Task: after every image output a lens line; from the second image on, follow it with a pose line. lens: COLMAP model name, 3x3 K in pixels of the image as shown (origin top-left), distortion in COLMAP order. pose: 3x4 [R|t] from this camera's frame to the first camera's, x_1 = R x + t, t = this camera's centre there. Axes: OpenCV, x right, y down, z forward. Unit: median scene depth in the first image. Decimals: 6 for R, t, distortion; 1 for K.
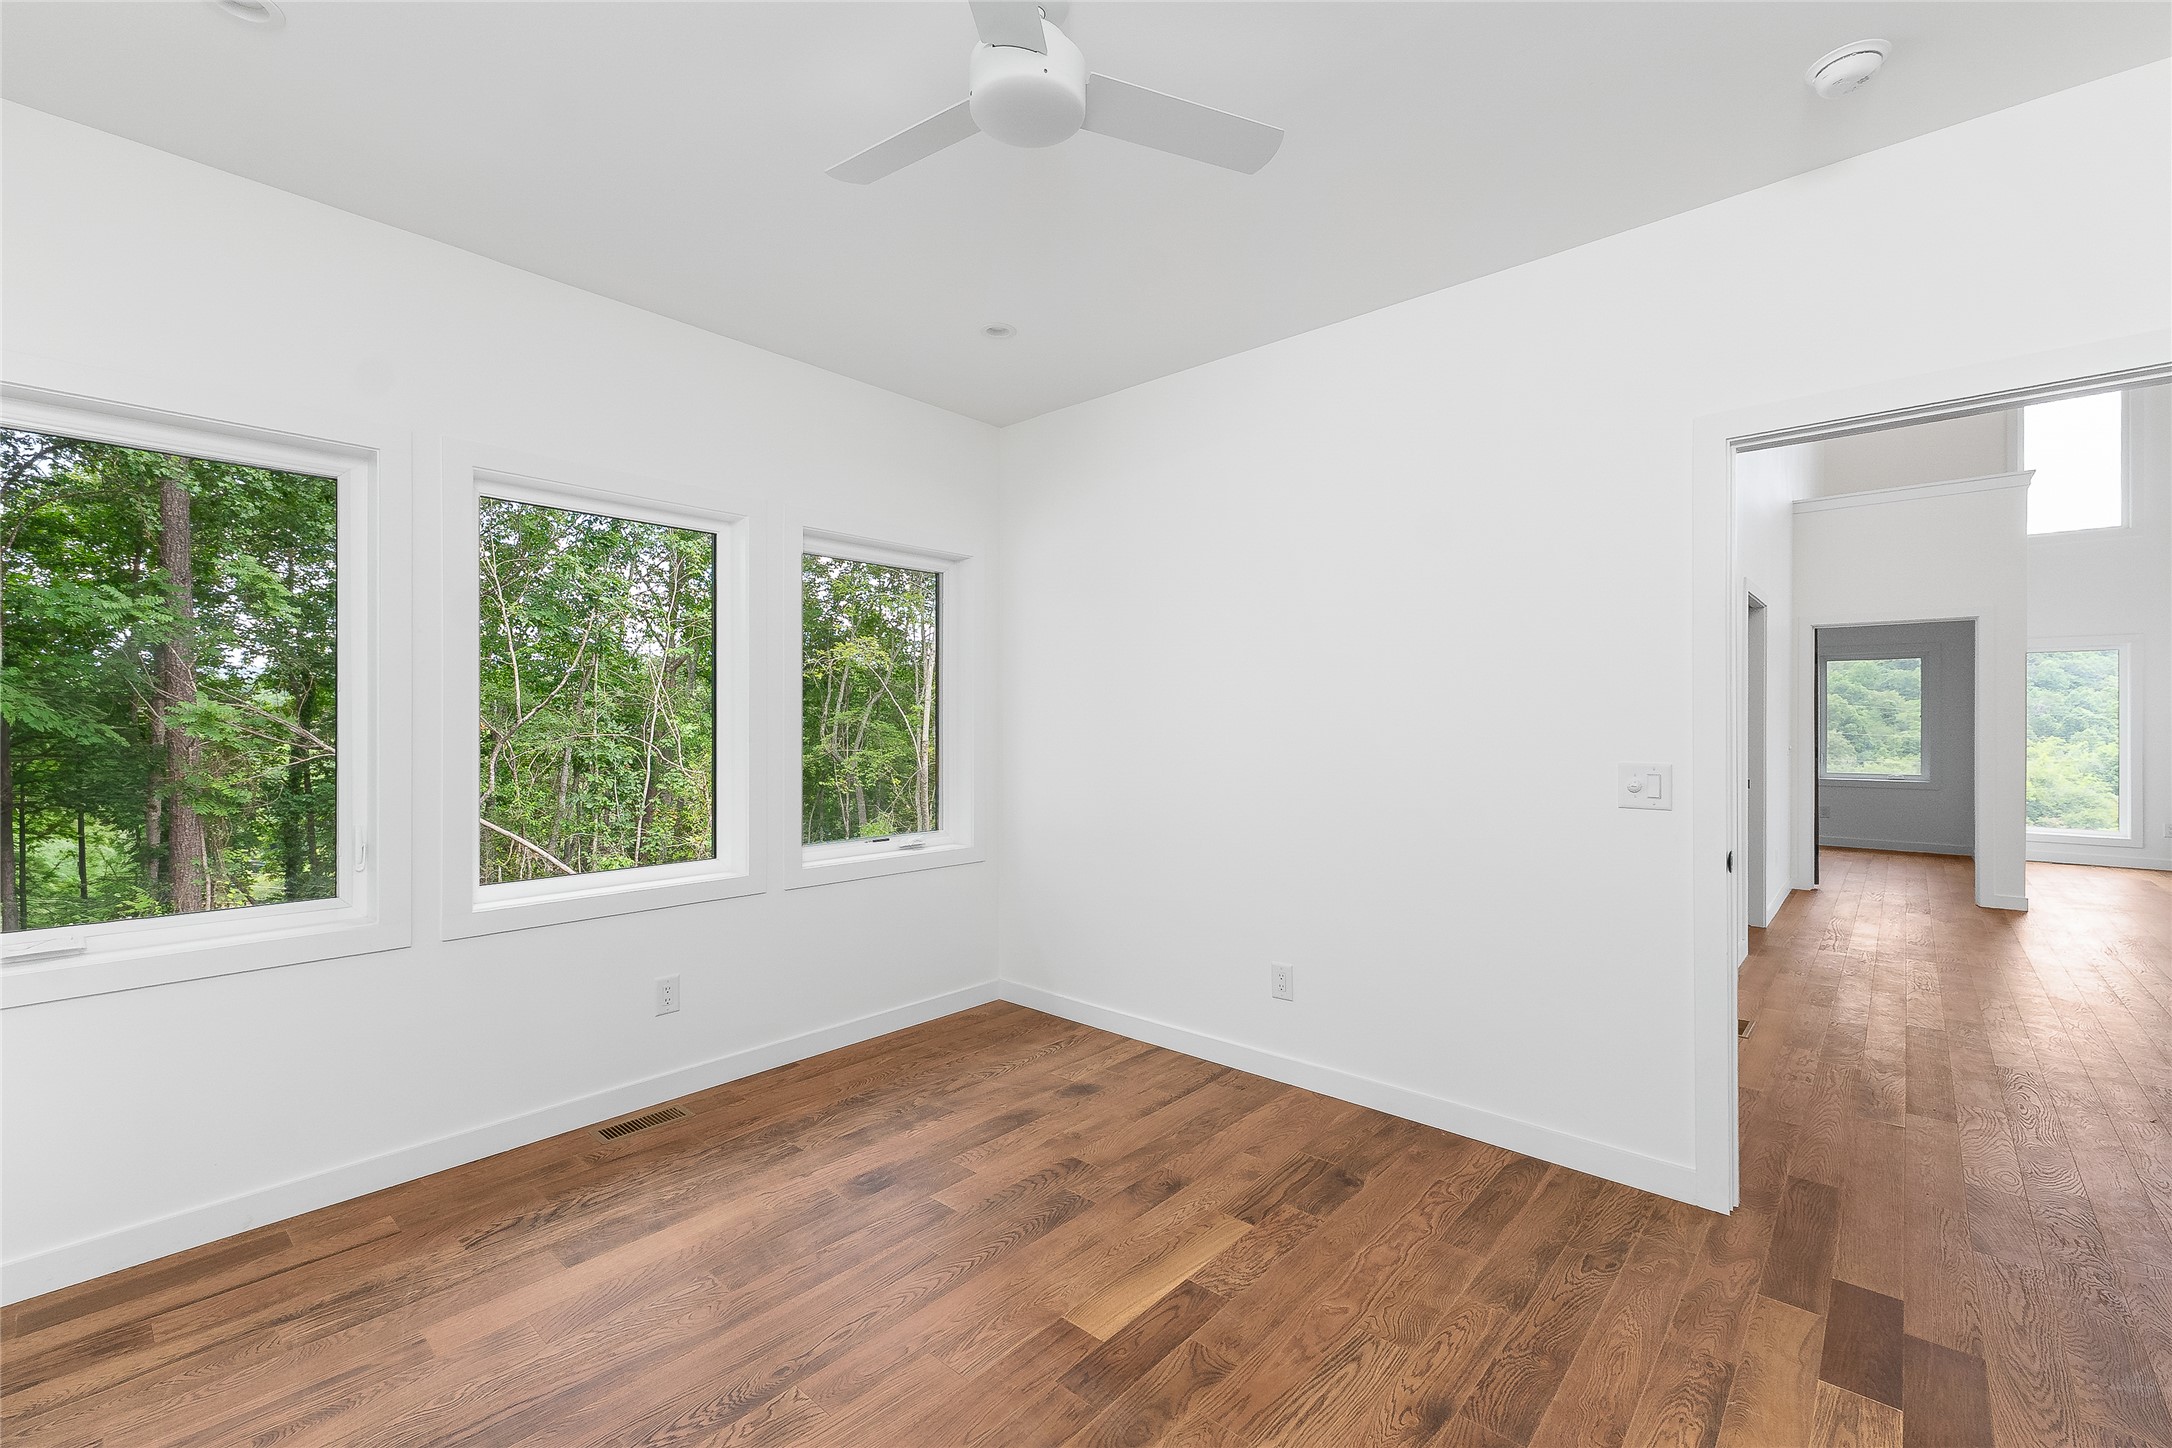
lens RADIAL K [[911.5, 0, 1088.4], [0, 911.5, 719.7], [0, 0, 1]] dist [0.007905, -0.000522]
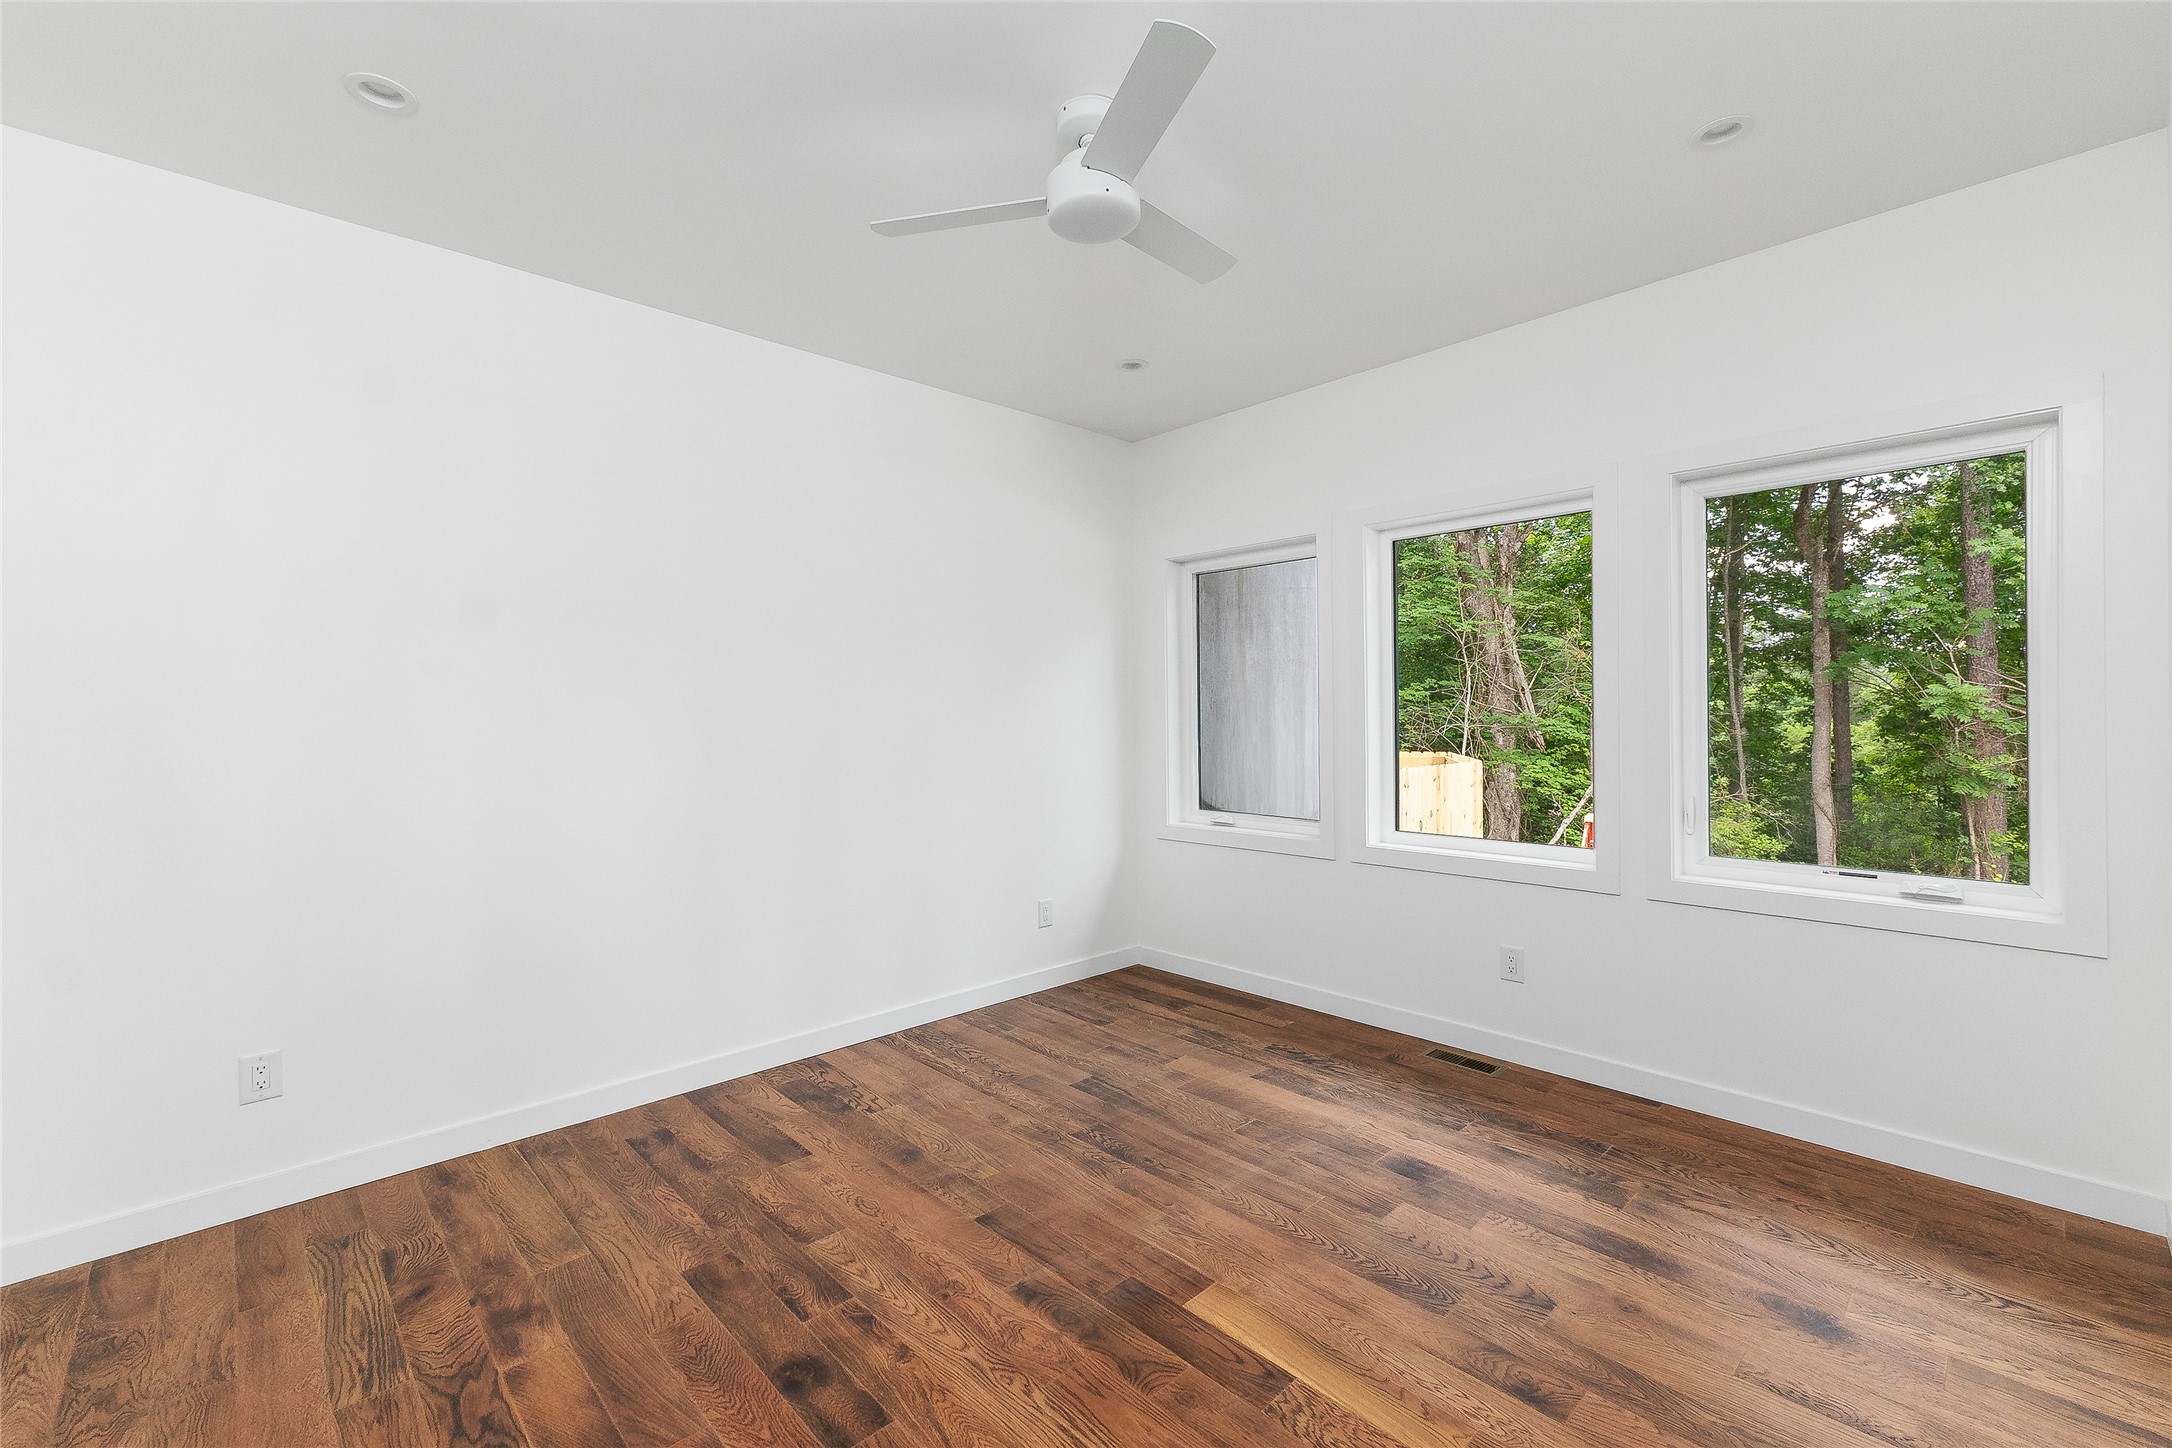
lens RADIAL K [[911.5, 0, 1088.4], [0, 911.5, 719.7], [0, 0, 1]] dist [0.007905, -0.000522]
pose [[-0.082468, 0.007355, -0.996567, 0.801945], [0.014219, 0.999880, 0.006203, 0.003066], [0.996492, -0.013658, -0.082562, 0.748386]]
